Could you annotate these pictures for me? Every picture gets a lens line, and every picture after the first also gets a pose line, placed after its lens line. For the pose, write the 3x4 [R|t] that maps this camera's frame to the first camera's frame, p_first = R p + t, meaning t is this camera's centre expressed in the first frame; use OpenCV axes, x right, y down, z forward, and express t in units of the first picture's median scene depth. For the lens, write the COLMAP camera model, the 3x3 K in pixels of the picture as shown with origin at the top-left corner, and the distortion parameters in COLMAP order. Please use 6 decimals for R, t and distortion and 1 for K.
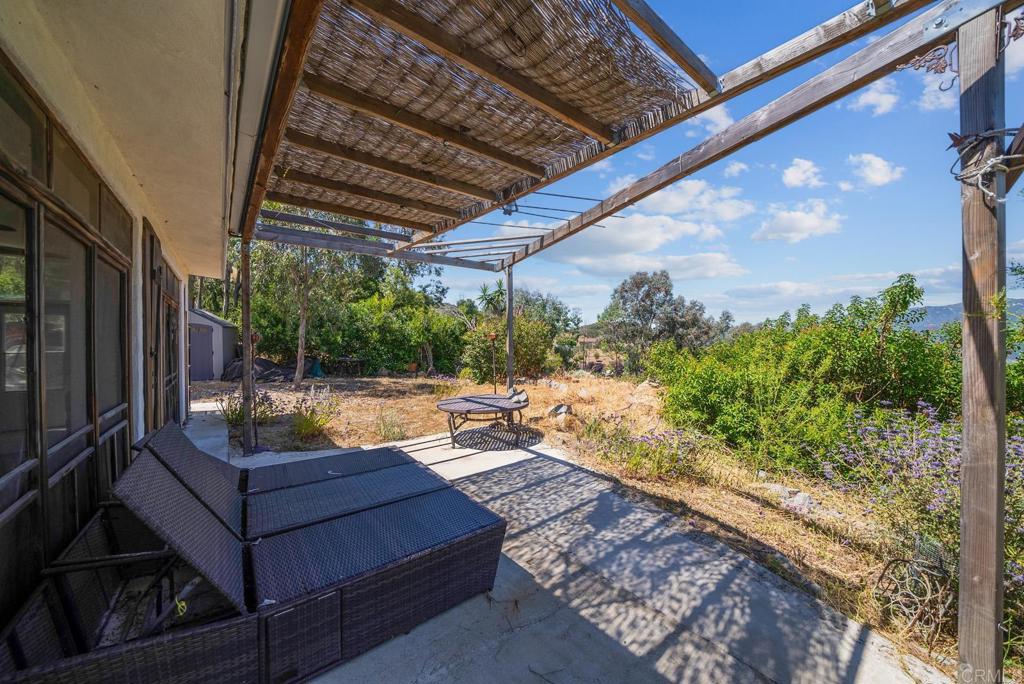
lens RADIAL K [[362.0, 0, 512.0], [0, 362.0, 342.0], [0, 0, 1]] dist [-0.015207, 0.000083]
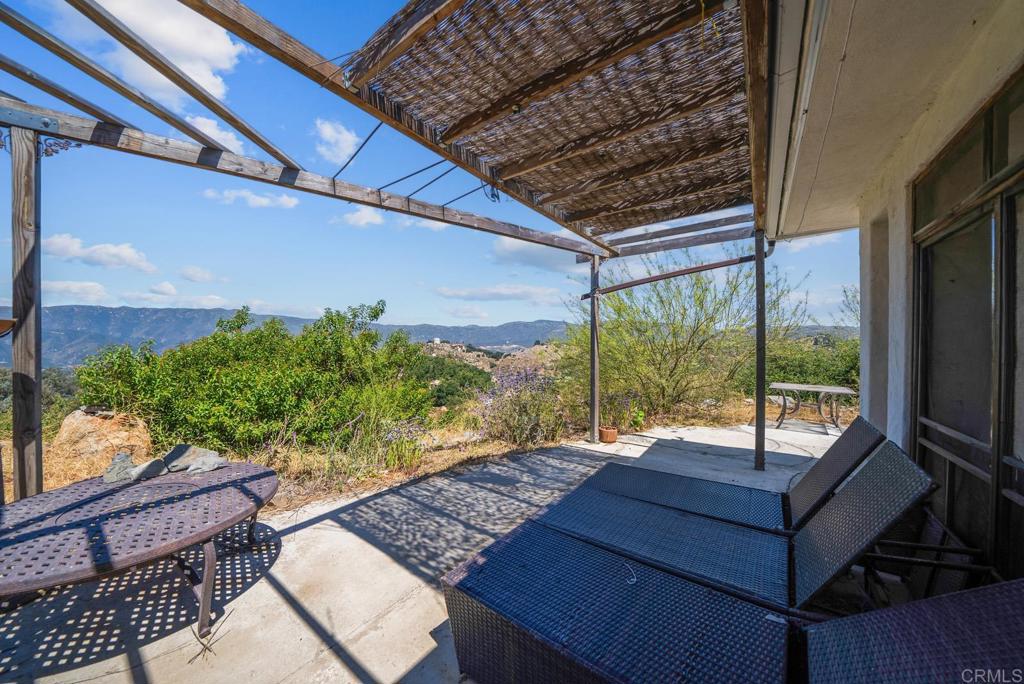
lens RADIAL K [[362.0, 0, 512.0], [0, 362.0, 342.0], [0, 0, 1]] dist [-0.015207, 0.000083]
pose [[-0.281105, 0.002806, 0.959673, -0.894772], [0.006109, 0.999981, -0.001134, 0.003853], [-0.959658, 0.005544, -0.281117, 1.215027]]
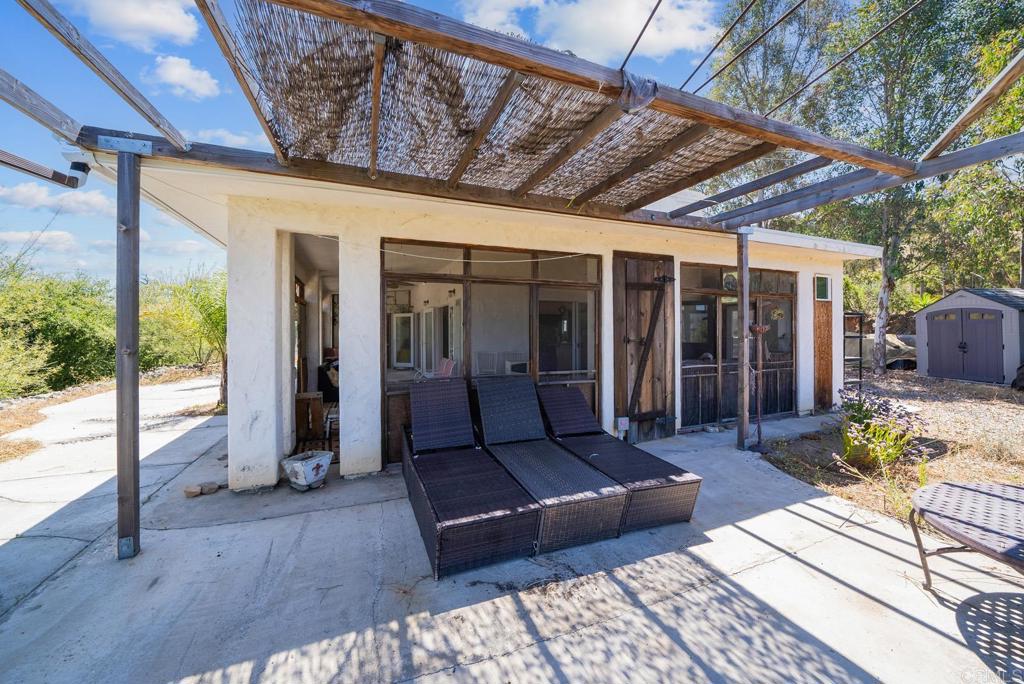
lens RADIAL K [[377.6, 0, 510.7], [0, 377.6, 327.4], [0, 0, 1]] dist [-0.008985, 0.000277]
pose [[-0.285525, -0.002130, -0.958369, 0.601195], [0.000505, 0.999997, -0.002372, -0.016182], [0.958371, -0.001161, -0.285523, 0.998648]]
